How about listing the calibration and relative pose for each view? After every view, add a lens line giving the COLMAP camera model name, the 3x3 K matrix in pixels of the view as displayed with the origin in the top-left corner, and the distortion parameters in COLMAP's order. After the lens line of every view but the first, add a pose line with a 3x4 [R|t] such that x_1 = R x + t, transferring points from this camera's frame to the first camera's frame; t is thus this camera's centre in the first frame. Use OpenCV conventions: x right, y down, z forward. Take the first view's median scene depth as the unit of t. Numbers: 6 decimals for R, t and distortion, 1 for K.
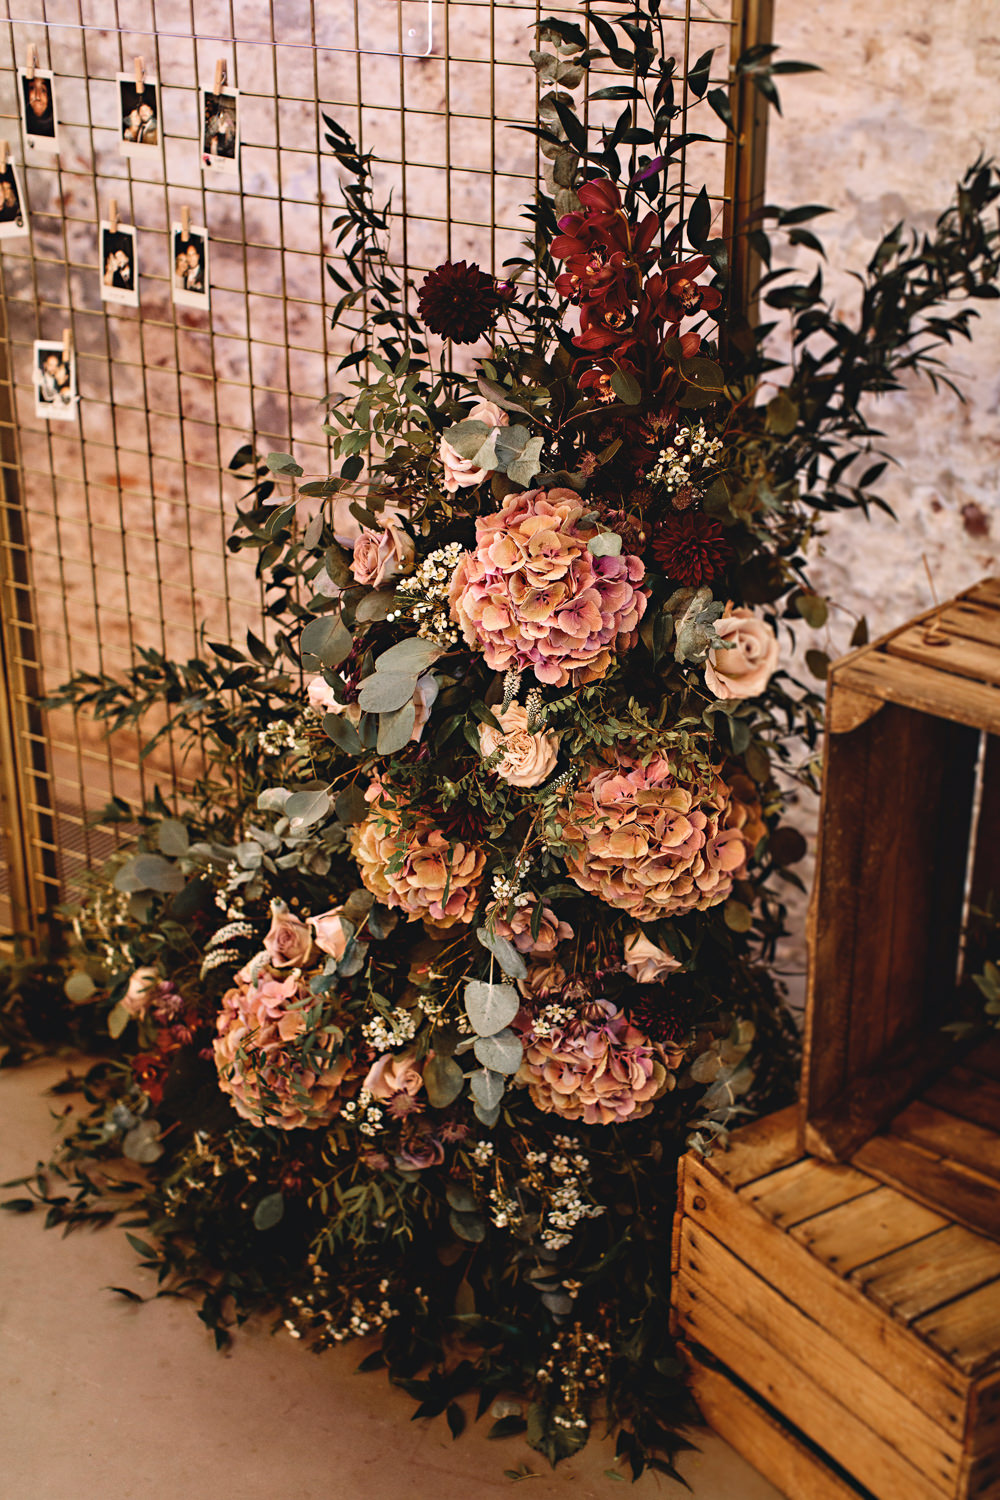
lens RADIAL K [[2125.6, 0, 500.9], [0, 2125.6, 770.9], [0, 0, 1]] dist [-0.003306, 0.056031]
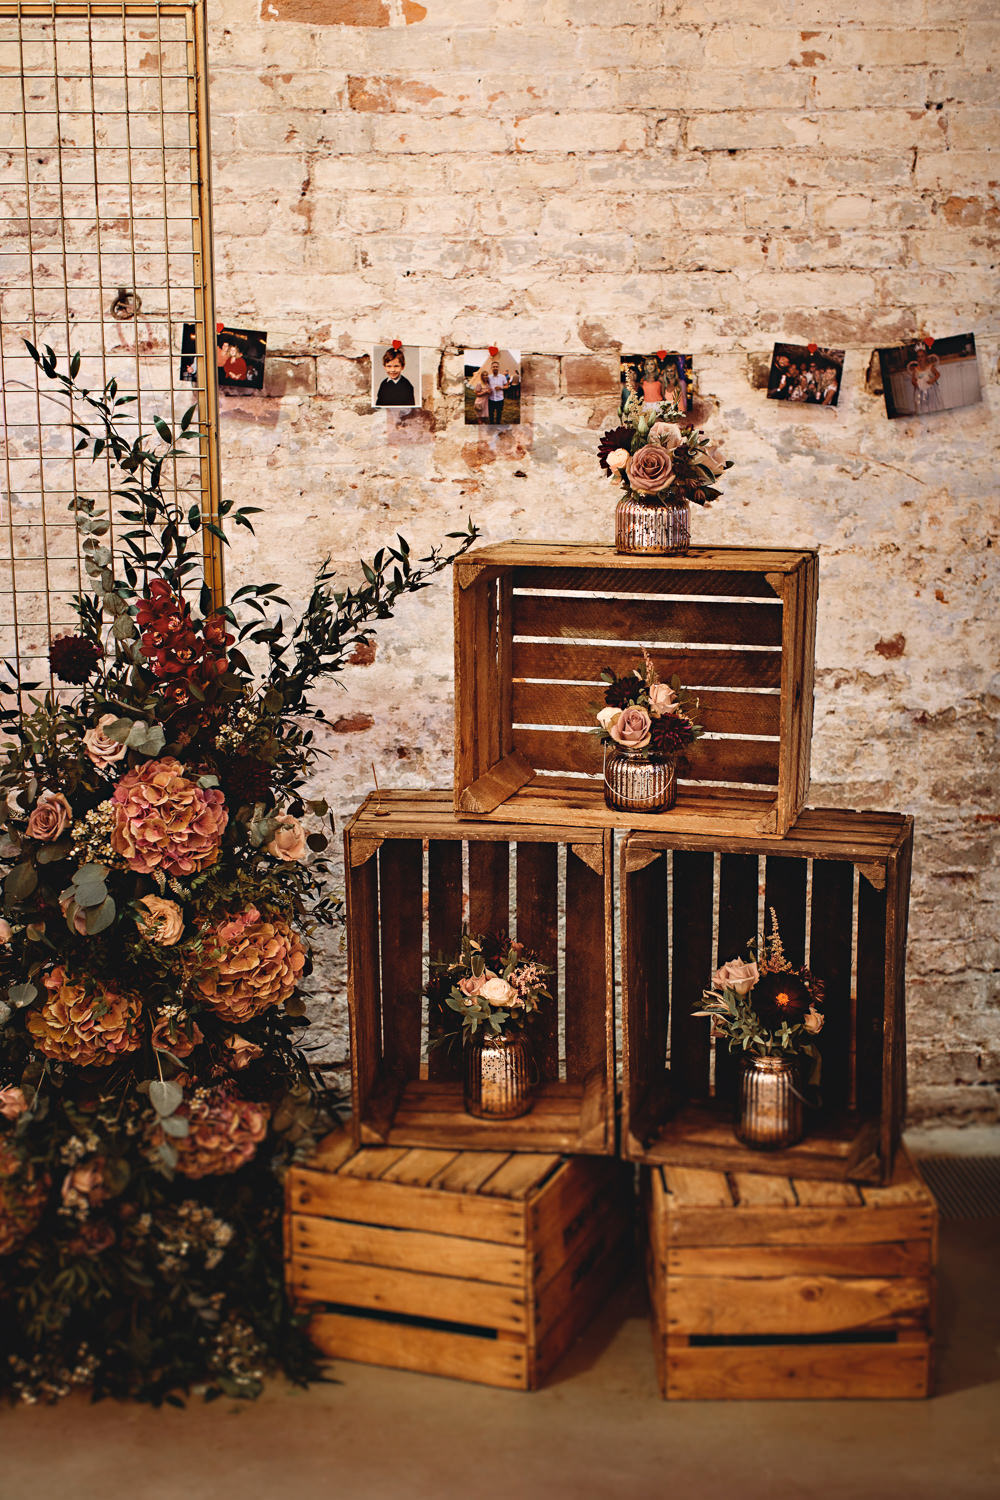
lens RADIAL K [[2125.6, 0, 500.9], [0, 2125.6, 770.9], [0, 0, 1]] dist [-0.003306, 0.056031]
pose [[0.820224, -0.124132, 0.558412, -0.665667], [0.257298, 0.951910, -0.166328, 0.214358], [-0.510912, 0.280104, 0.812718, -0.466933]]
